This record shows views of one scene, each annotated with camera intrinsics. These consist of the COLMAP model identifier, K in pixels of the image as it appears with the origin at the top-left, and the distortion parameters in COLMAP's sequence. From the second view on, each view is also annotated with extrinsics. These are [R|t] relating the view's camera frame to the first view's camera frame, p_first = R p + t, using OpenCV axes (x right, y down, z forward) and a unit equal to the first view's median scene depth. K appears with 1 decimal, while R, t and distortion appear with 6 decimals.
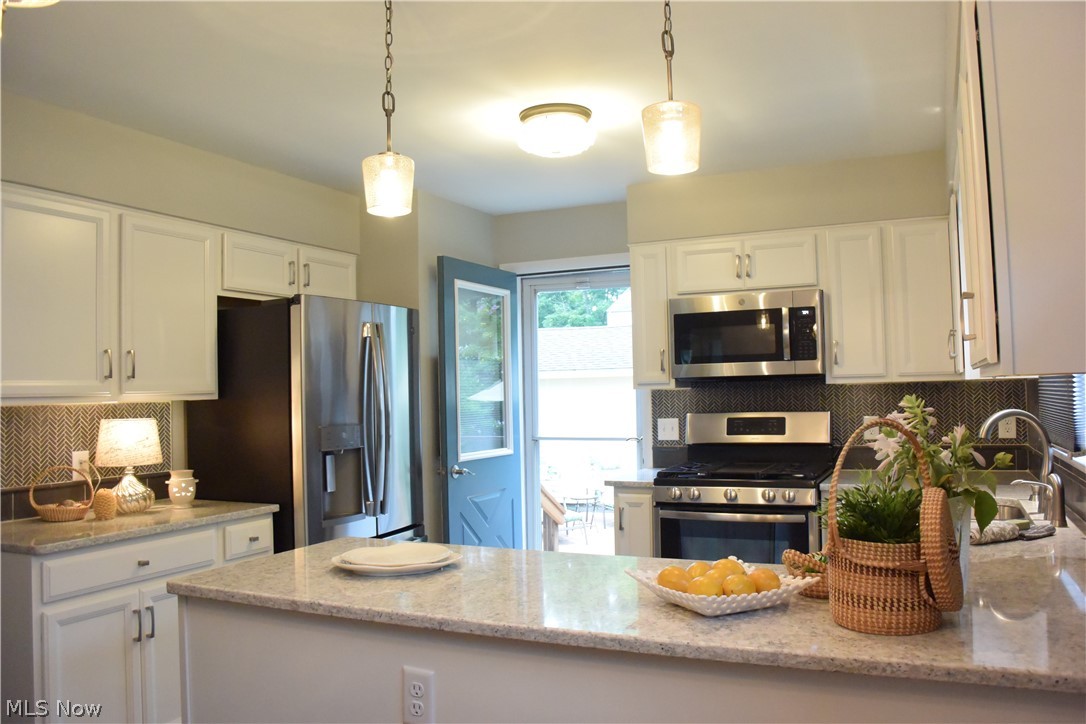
lens RADIAL K [[848.8, 0, 553.1], [0, 848.8, 355.2], [0, 0, 1]] dist [-0.131495, 0.071467]
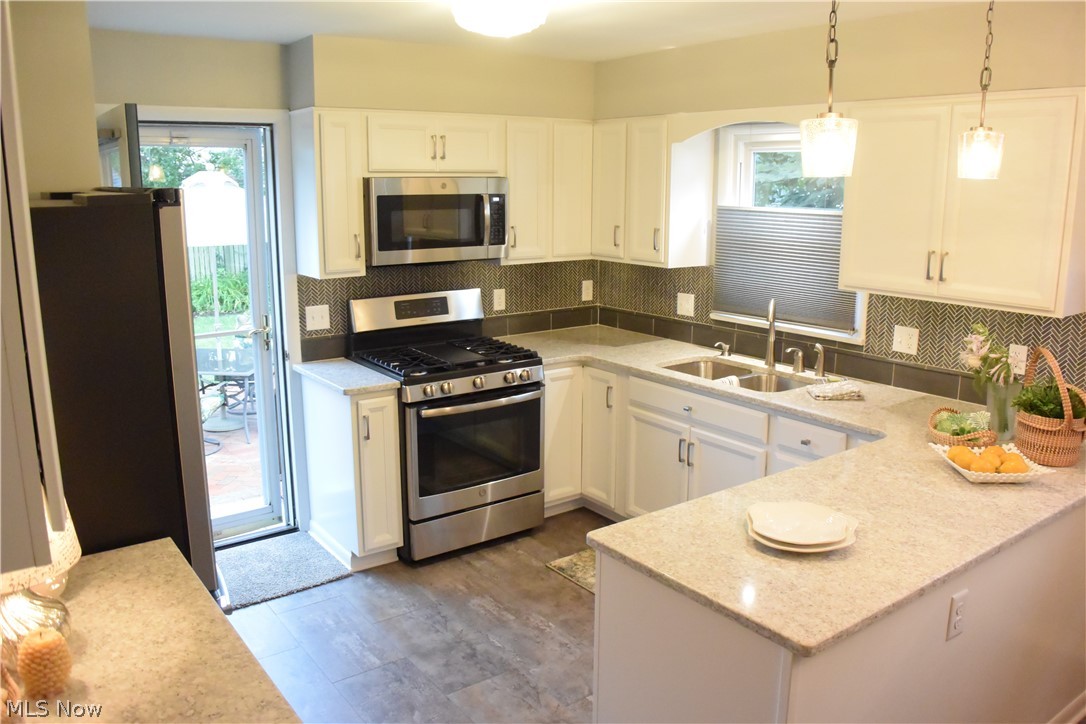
lens RADIAL K [[848.8, 0, 550.1], [0, 848.8, 361.1], [0, 0, 1]] dist [-0.131495, 0.071467]
pose [[0.474906, -0.160800, 0.865221, -0.613373], [-0.051780, 0.976356, 0.209875, -0.078696], [-0.878512, -0.144473, 0.455351, 0.433245]]
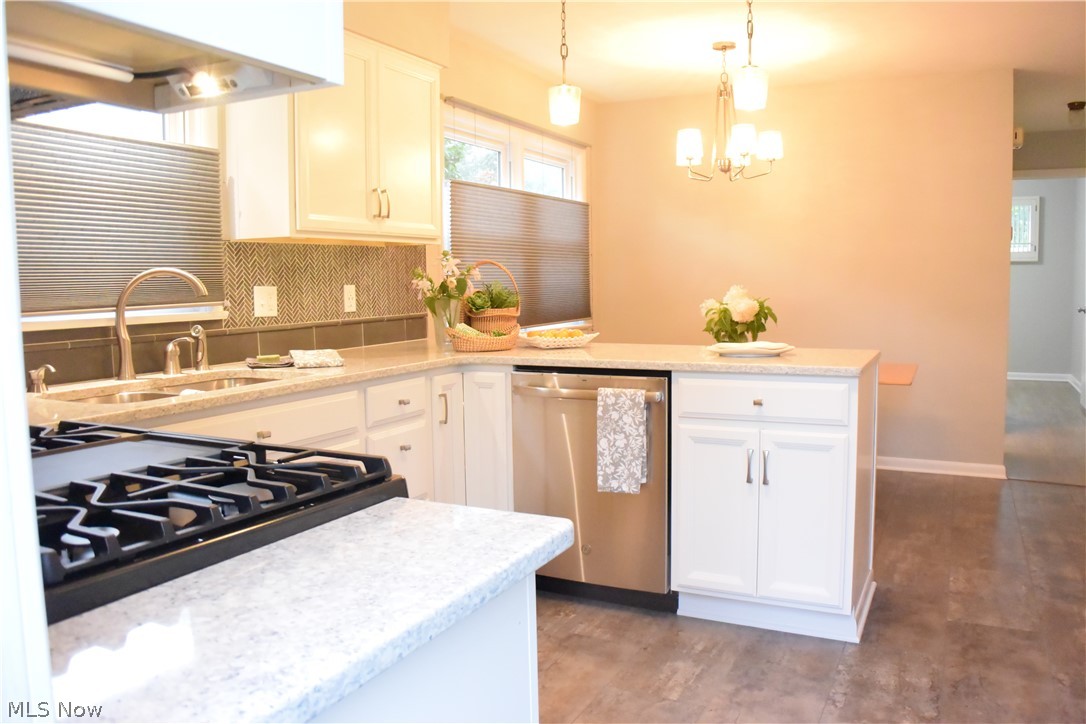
lens RADIAL K [[848.8, 0, 539.8], [0, 848.8, 363.8], [0, 0, 1]] dist [-0.131495, 0.071467]
pose [[-0.998935, 0.032493, 0.032744, 0.067300], [0.034286, 0.997854, 0.055780, 0.090634], [-0.030862, 0.056844, -0.997906, 1.289312]]
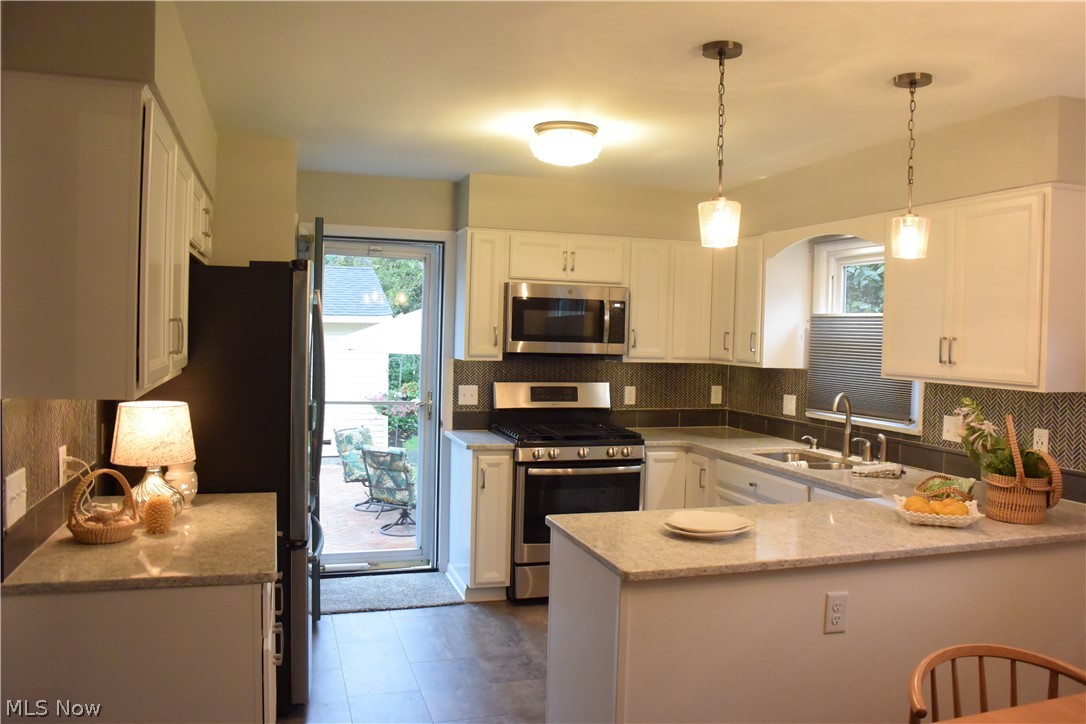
lens RADIAL K [[848.8, 0, 554.3], [0, 848.8, 366.7], [0, 0, 1]] dist [-0.131495, 0.071467]
pose [[0.729299, 0.013665, 0.684059, -0.635493], [-0.072165, 0.995760, 0.057046, -0.024966], [-0.680379, -0.090969, 0.727193, 0.135423]]
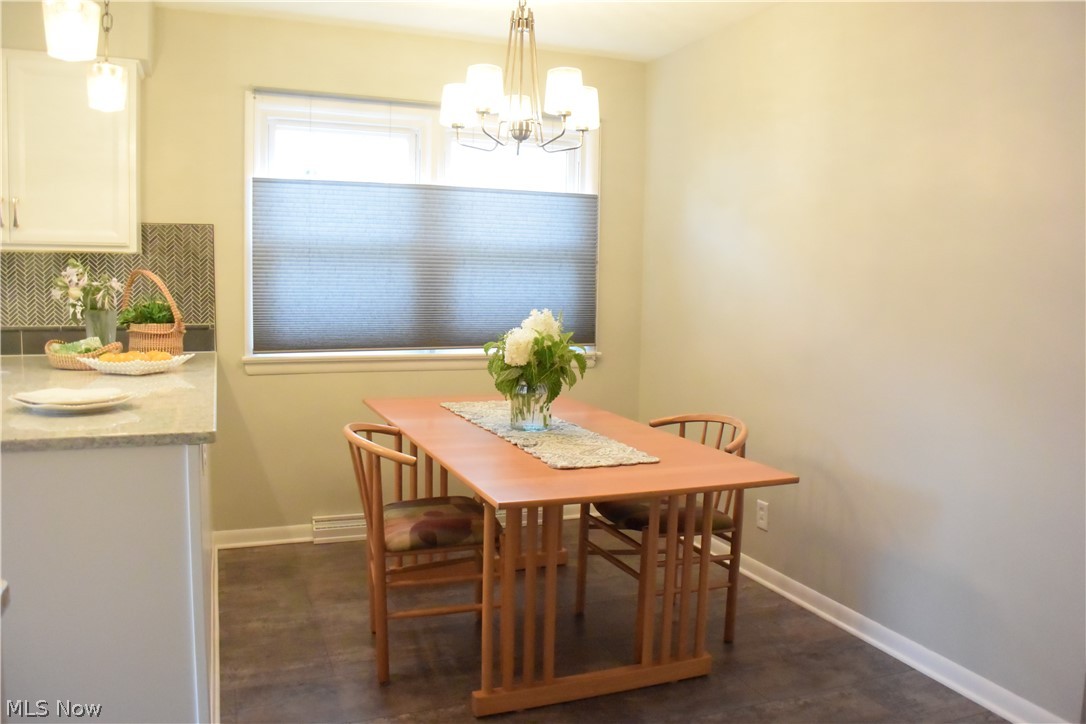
lens RADIAL K [[848.8, 0, 551.1], [0, 848.8, 356.0], [0, 0, 1]] dist [-0.131495, 0.071467]
pose [[-0.734330, -0.046104, 0.677225, -0.673804], [-0.029858, 0.998919, 0.035629, 0.071959], [-0.678135, 0.005943, -0.734913, 0.698580]]
